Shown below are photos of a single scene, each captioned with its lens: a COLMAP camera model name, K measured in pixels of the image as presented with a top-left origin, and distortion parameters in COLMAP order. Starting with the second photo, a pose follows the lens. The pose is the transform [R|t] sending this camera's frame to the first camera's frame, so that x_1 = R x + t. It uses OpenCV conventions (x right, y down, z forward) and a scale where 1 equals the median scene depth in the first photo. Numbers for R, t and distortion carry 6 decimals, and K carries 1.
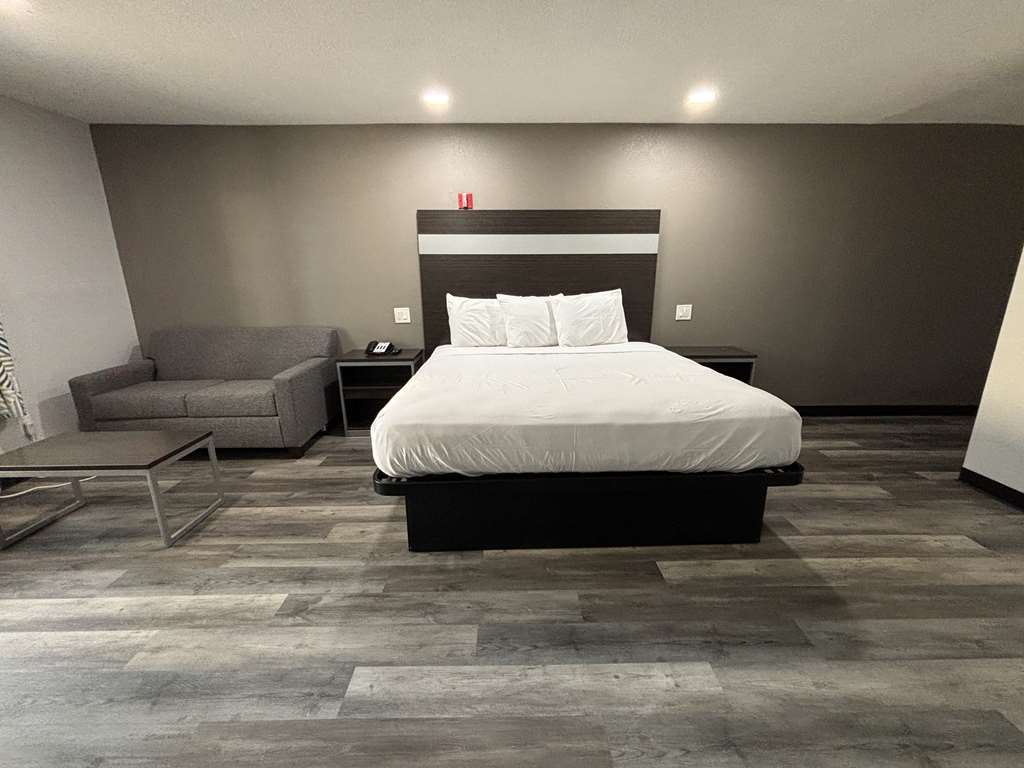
lens RADIAL K [[469.5, 0, 516.8], [0, 469.5, 407.1], [0, 0, 1]] dist [0.002120, 0.000526]
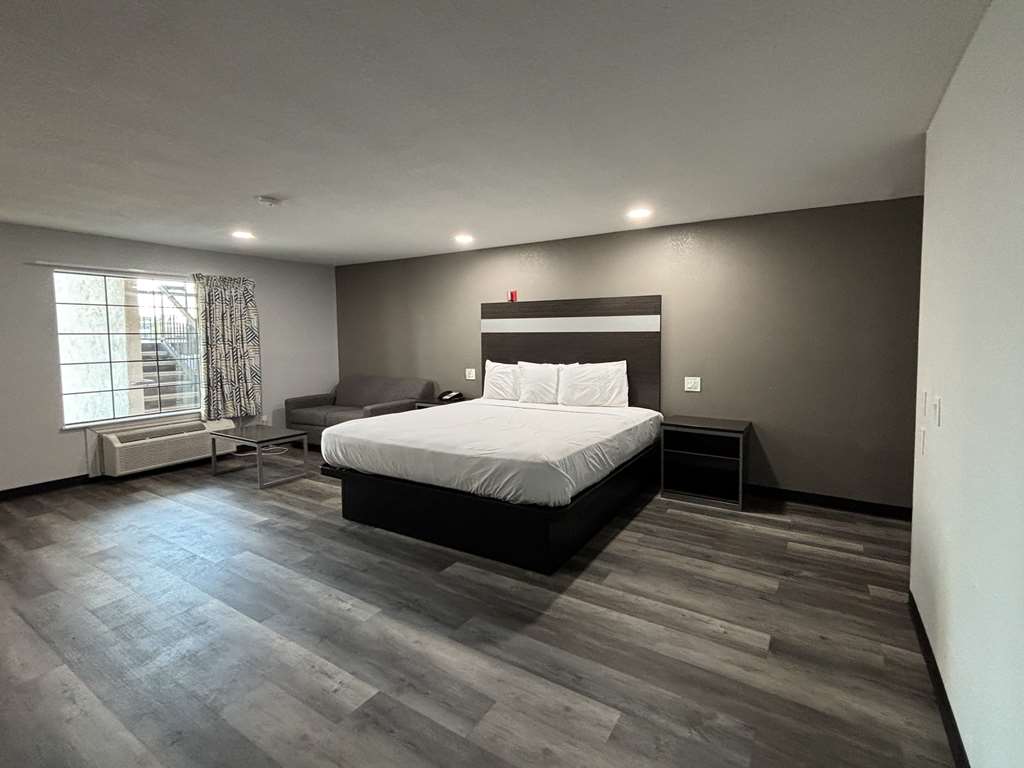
lens RADIAL K [[497.3, 0, 565.1], [0, 497.3, 353.9], [0, 0, 1]] dist [0.002827, -0.000389]
pose [[0.852006, 0.024451, -0.522961, 1.071374], [-0.145007, 0.970849, -0.190853, -0.017813], [0.503049, 0.238441, 0.830715, -0.137412]]
